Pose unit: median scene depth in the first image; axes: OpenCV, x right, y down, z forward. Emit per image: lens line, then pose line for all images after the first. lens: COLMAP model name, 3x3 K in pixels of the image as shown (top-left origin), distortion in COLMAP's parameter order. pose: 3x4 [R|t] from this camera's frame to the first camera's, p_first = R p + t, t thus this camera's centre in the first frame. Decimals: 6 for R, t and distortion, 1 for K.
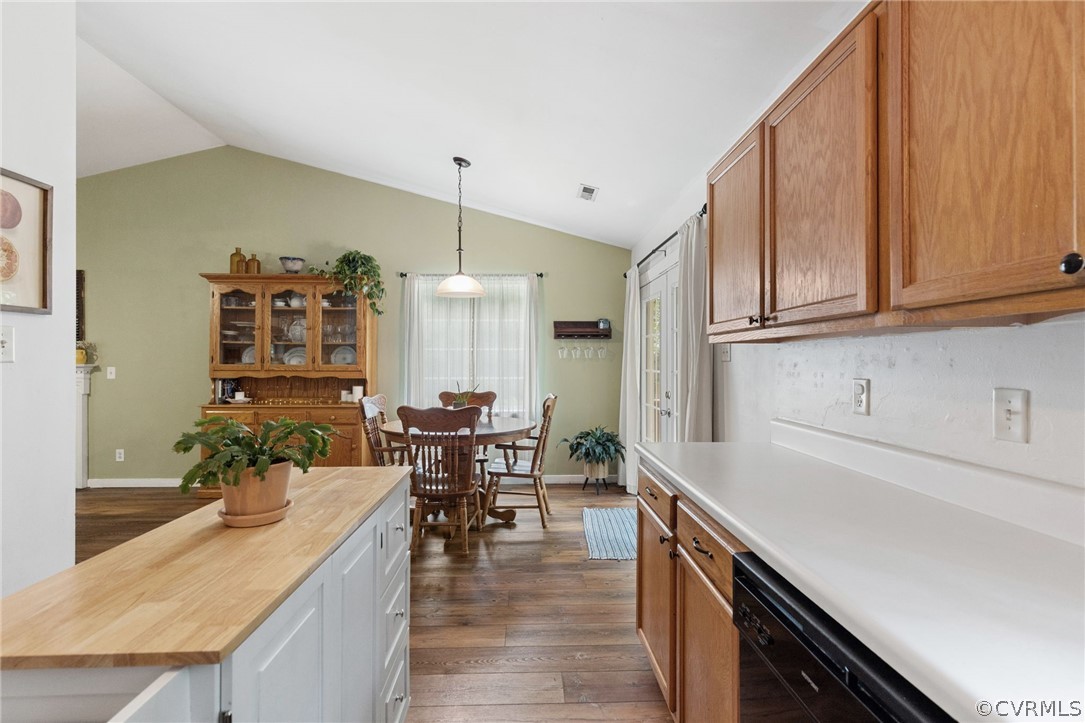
lens RADIAL K [[488.8, 0, 537.6], [0, 488.8, 362.6], [0, 0, 1]] dist [0.007597, -0.001683]
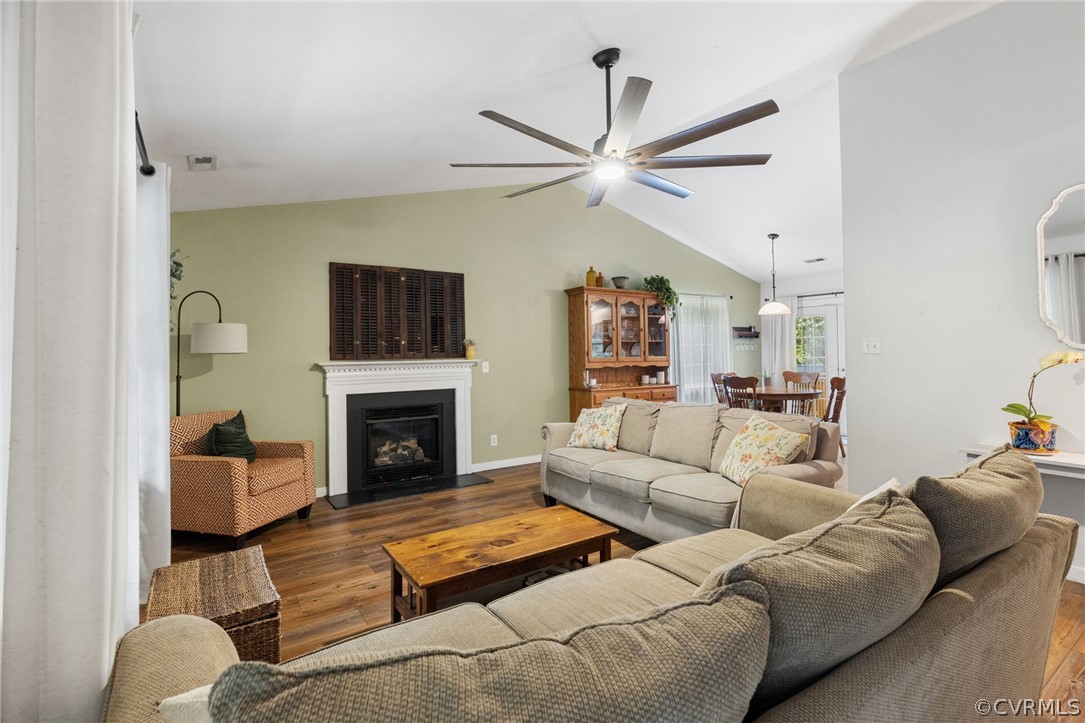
lens RADIAL K [[488.8, 0, 548.2], [0, 488.8, 338.4], [0, 0, 1]] dist [0.007597, -0.001683]
pose [[0.844576, 0.004916, 0.535413, -1.342500], [0.012890, 0.999481, -0.029510, -0.009496], [-0.535280, 0.031825, 0.844075, -0.011101]]
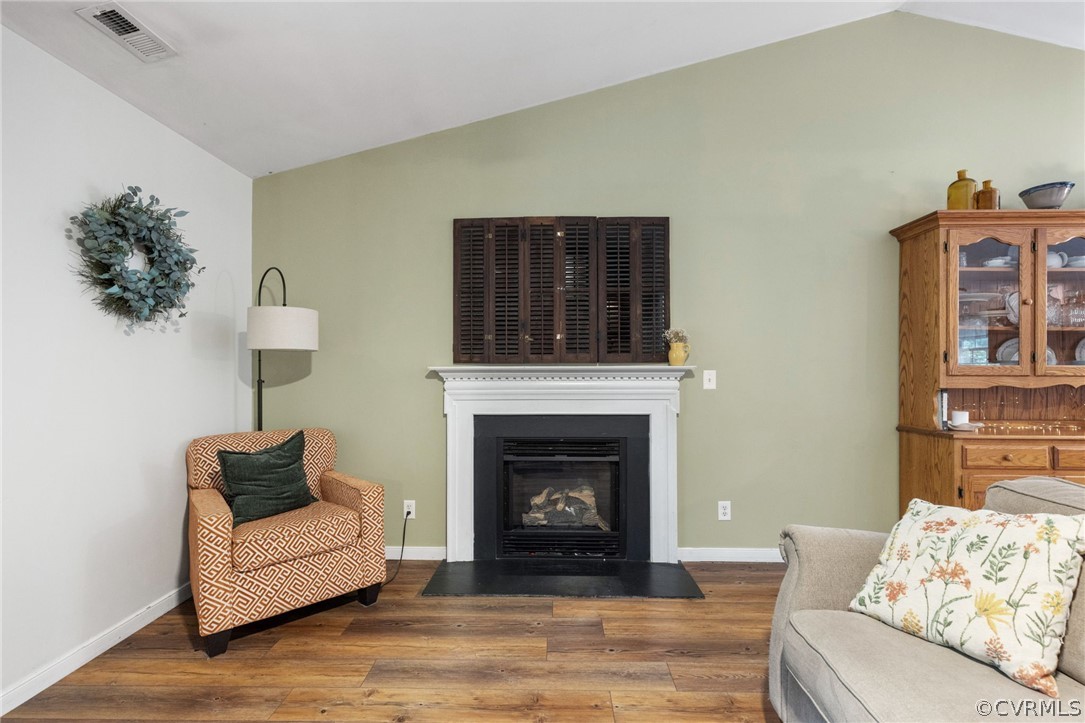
lens RADIAL K [[488.8, 0, 543.4], [0, 488.8, 366.2], [0, 0, 1]] dist [0.007597, -0.001683]
pose [[0.998249, -0.002274, -0.059107, -1.047946], [0.002035, 0.999989, -0.004108, 0.005479], [0.059116, 0.003981, 0.998243, 0.359342]]
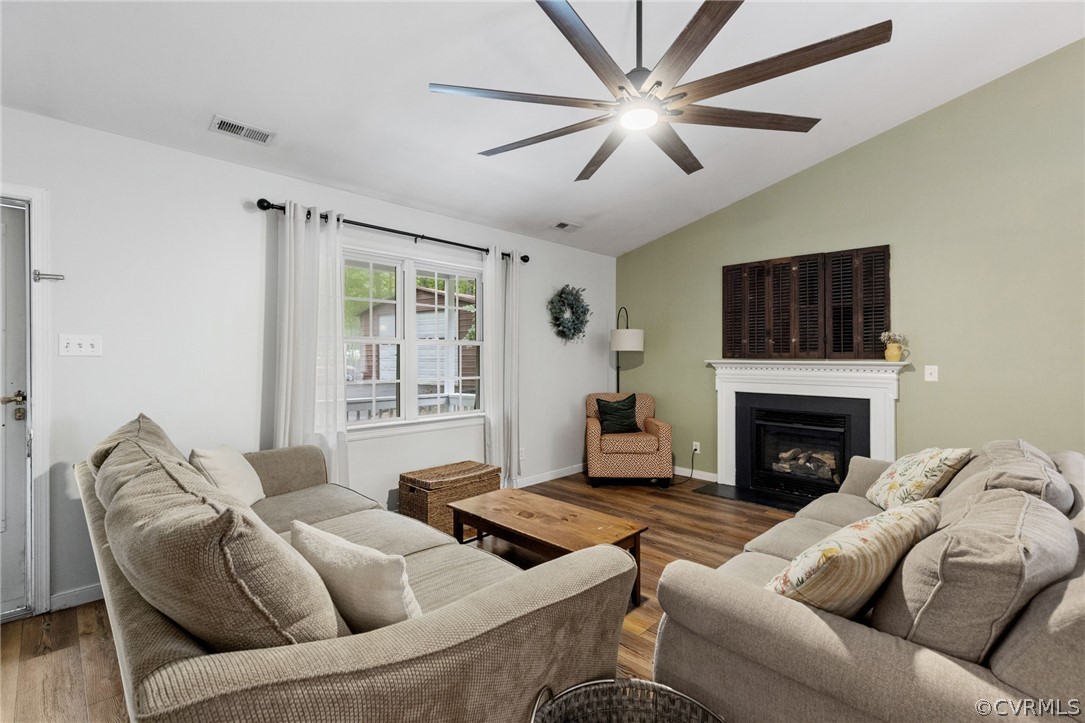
lens RADIAL K [[488.8, 0, 552.2], [0, 488.8, 350.2], [0, 0, 1]] dist [0.007597, -0.001683]
pose [[0.707842, -0.005689, -0.706348, -0.753630], [-0.003199, 0.999932, -0.011259, -0.004707], [0.706364, 0.010229, 0.707775, 0.046511]]
